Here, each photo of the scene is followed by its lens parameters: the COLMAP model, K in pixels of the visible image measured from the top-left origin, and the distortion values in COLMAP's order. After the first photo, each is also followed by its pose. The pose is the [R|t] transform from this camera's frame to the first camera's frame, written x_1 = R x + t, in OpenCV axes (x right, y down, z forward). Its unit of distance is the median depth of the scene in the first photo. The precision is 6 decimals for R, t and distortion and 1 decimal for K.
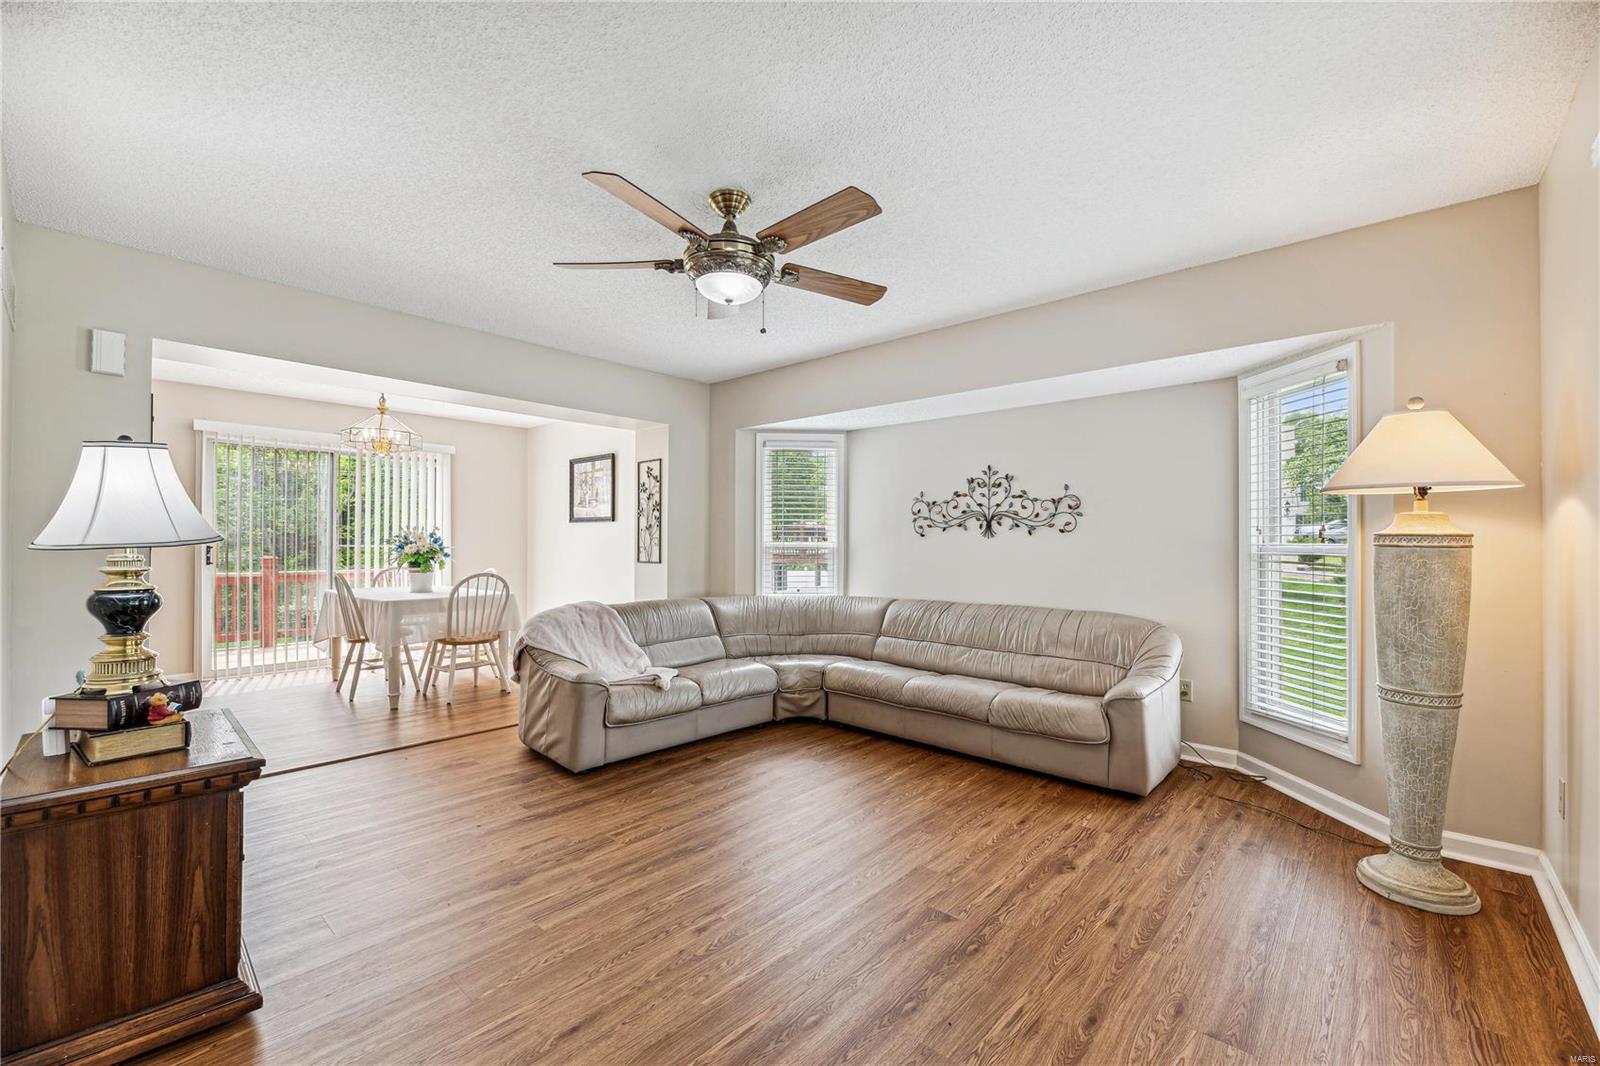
lens RADIAL K [[655.8, 0, 806.2], [0, 655.8, 567.4], [0, 0, 1]] dist [0.008677, 0.000137]
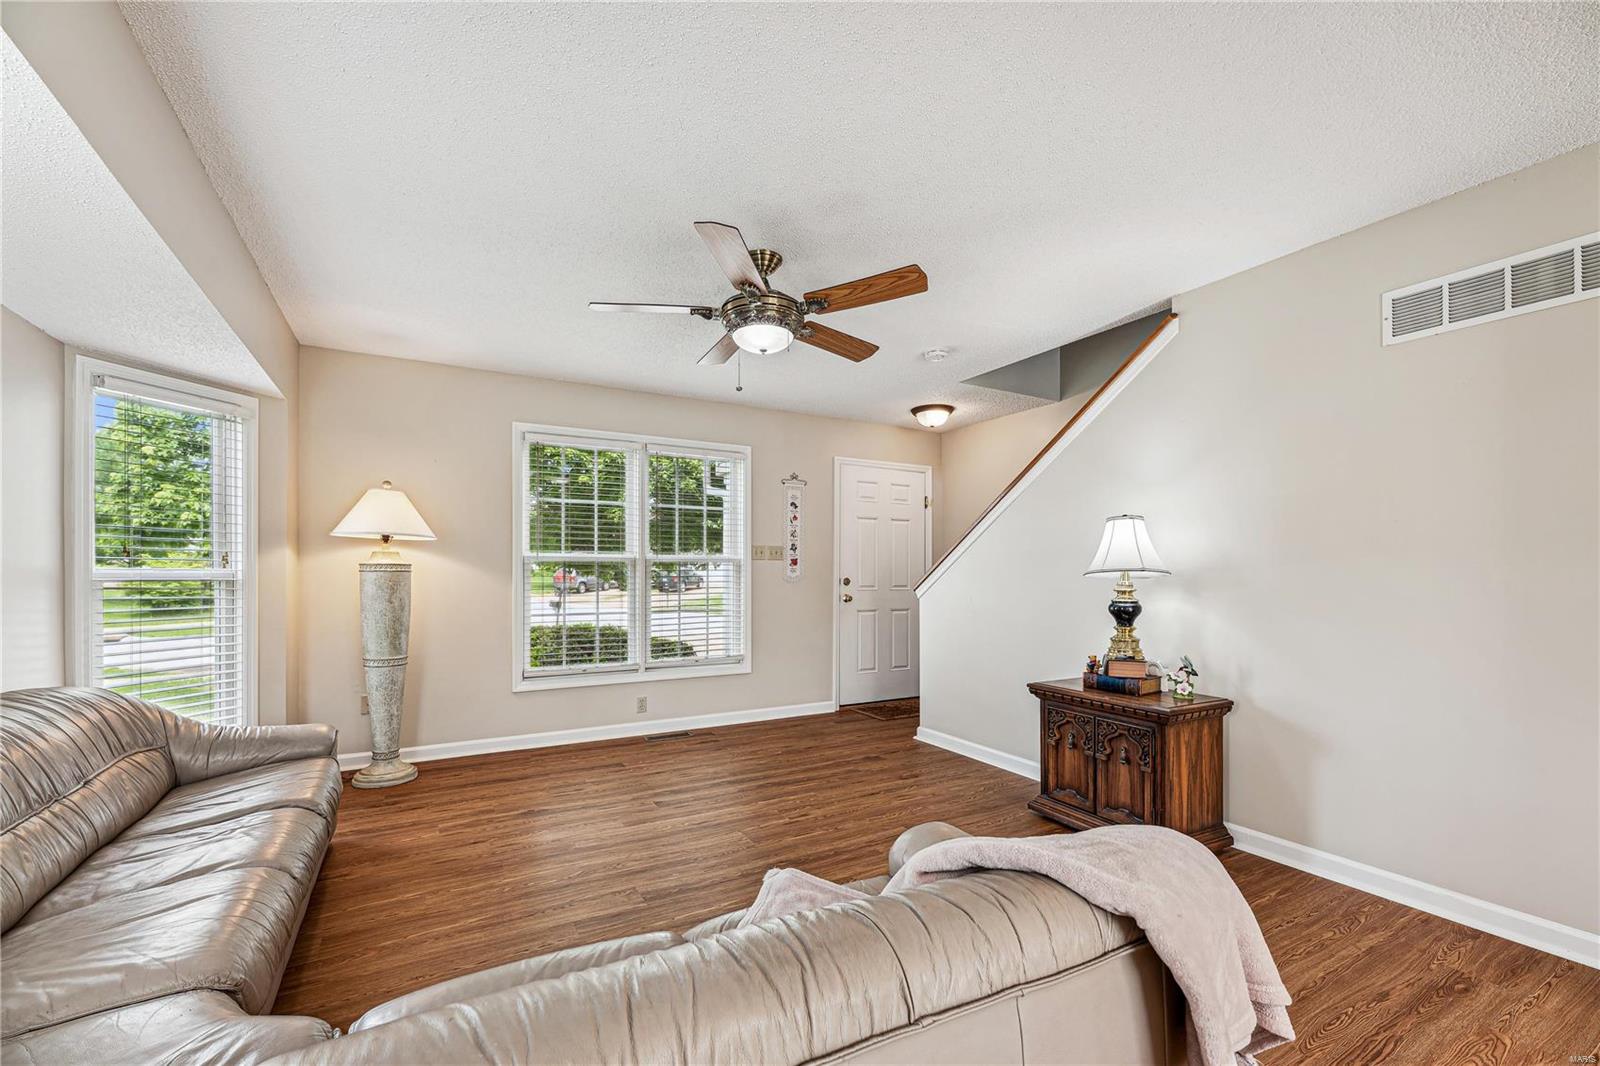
lens RADIAL K [[655.8, 0, 806.2], [0, 655.8, 567.4], [0, 0, 1]] dist [0.008677, 0.000137]
pose [[-0.949639, -0.004405, 0.313316, -0.594559], [0.004368, 0.999618, 0.027293, -0.081520], [-0.313316, 0.027287, -0.949257, 2.247722]]
